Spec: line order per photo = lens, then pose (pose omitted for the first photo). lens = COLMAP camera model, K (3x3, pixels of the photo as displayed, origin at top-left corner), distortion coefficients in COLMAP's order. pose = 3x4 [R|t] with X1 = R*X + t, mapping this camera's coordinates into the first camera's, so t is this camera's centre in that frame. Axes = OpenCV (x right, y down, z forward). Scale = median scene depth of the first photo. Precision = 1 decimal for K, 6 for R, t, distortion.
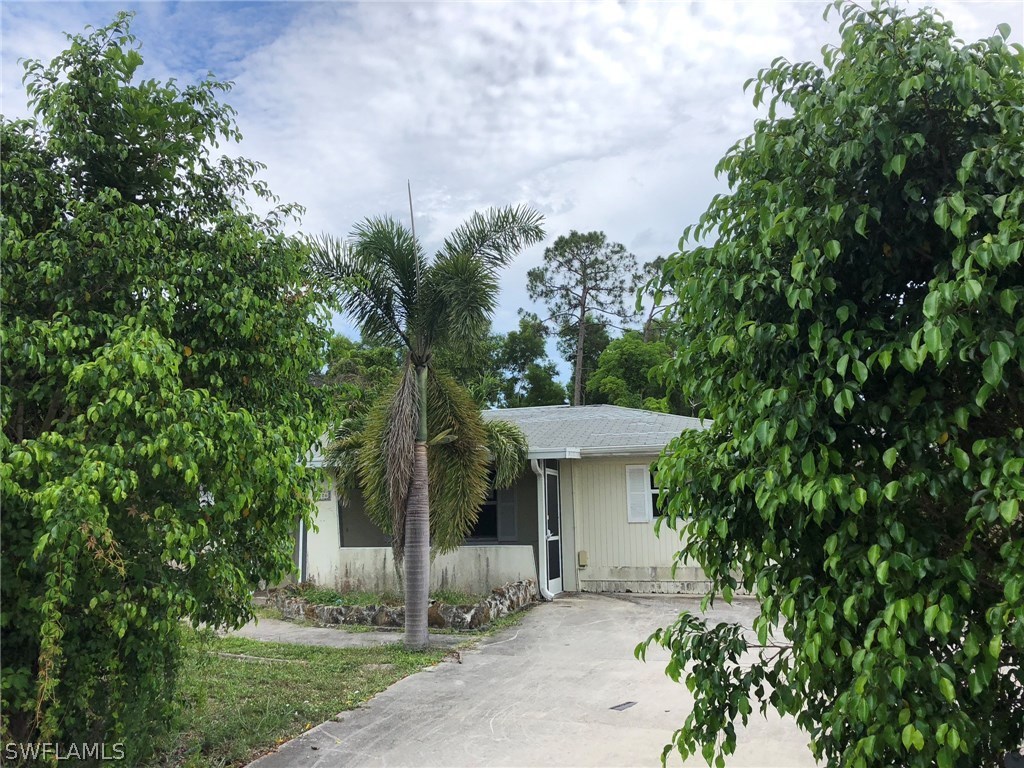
lens RADIAL K [[857.3, 0, 512.0], [0, 857.3, 384.0], [0, 0, 1]] dist [0.107577, -0.226732]
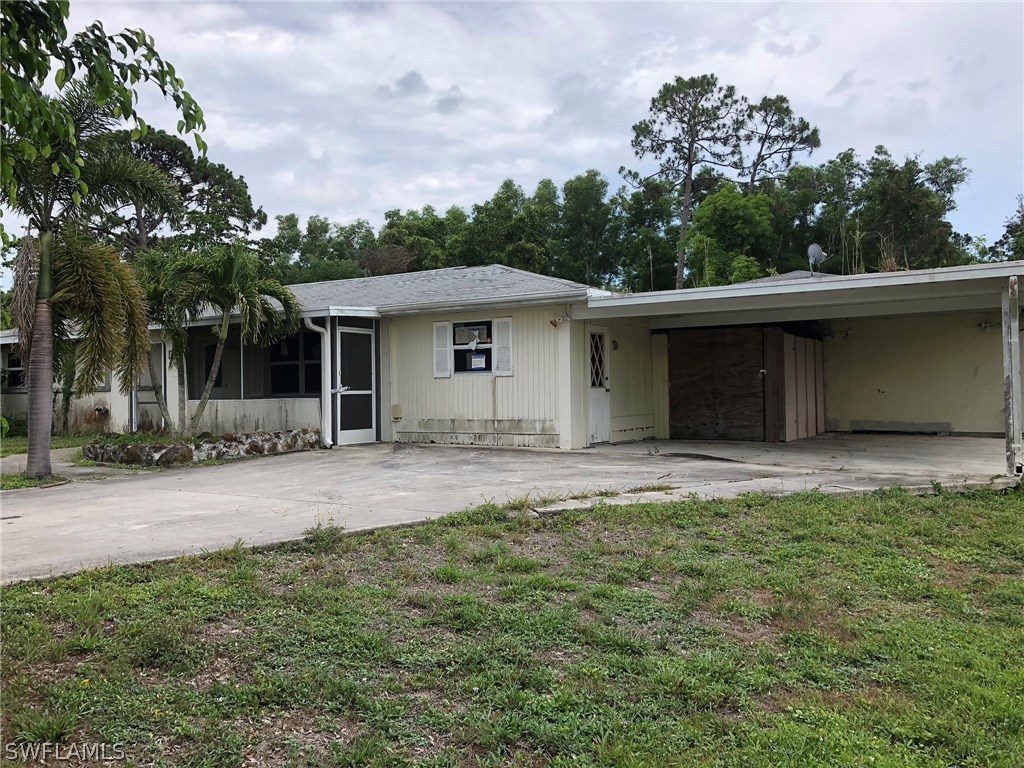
lens RADIAL K [[845.9, 0, 497.6], [0, 845.9, 408.0], [0, 0, 1]] dist [0.088384, -0.215183]
pose [[0.962666, 0.006091, -0.270625, 0.456060], [0.042202, 0.984145, 0.172271, 0.023923], [0.267383, -0.177260, 0.947146, 0.050987]]
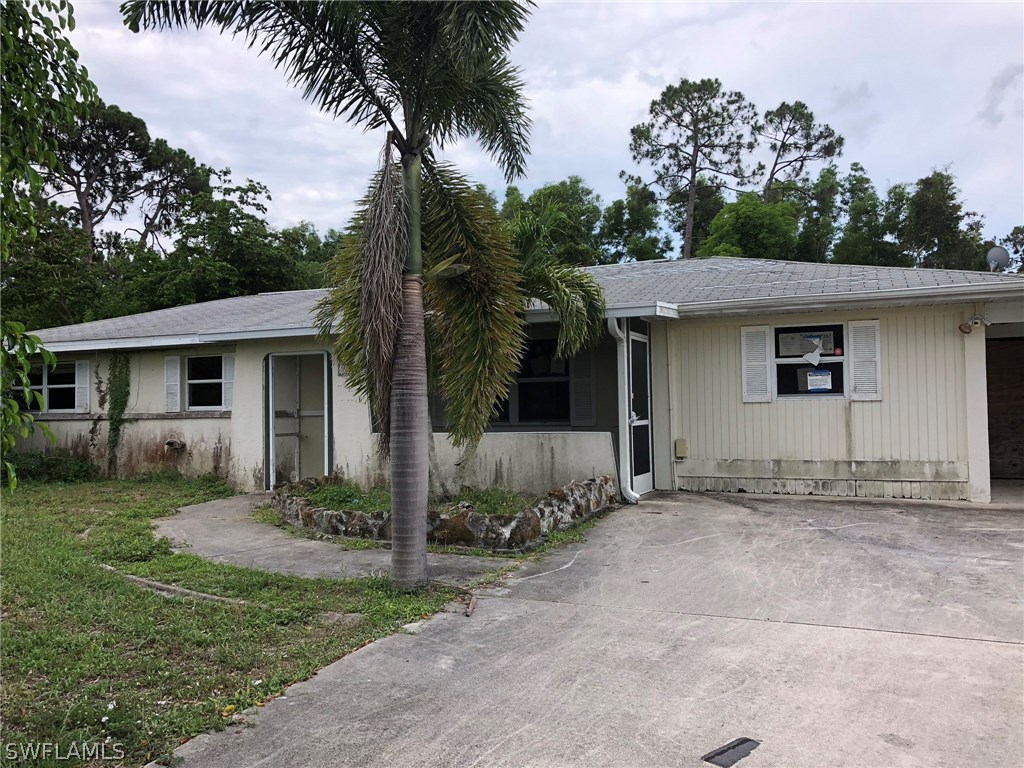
lens RADIAL K [[857.3, 0, 512.0], [0, 857.3, 384.0], [0, 0, 1]] dist [0.107577, -0.226732]
pose [[0.991905, -0.003960, -0.126922, 0.028988], [0.020767, 0.991115, 0.131374, 0.039447], [0.125274, -0.132947, 0.983174, 0.220953]]
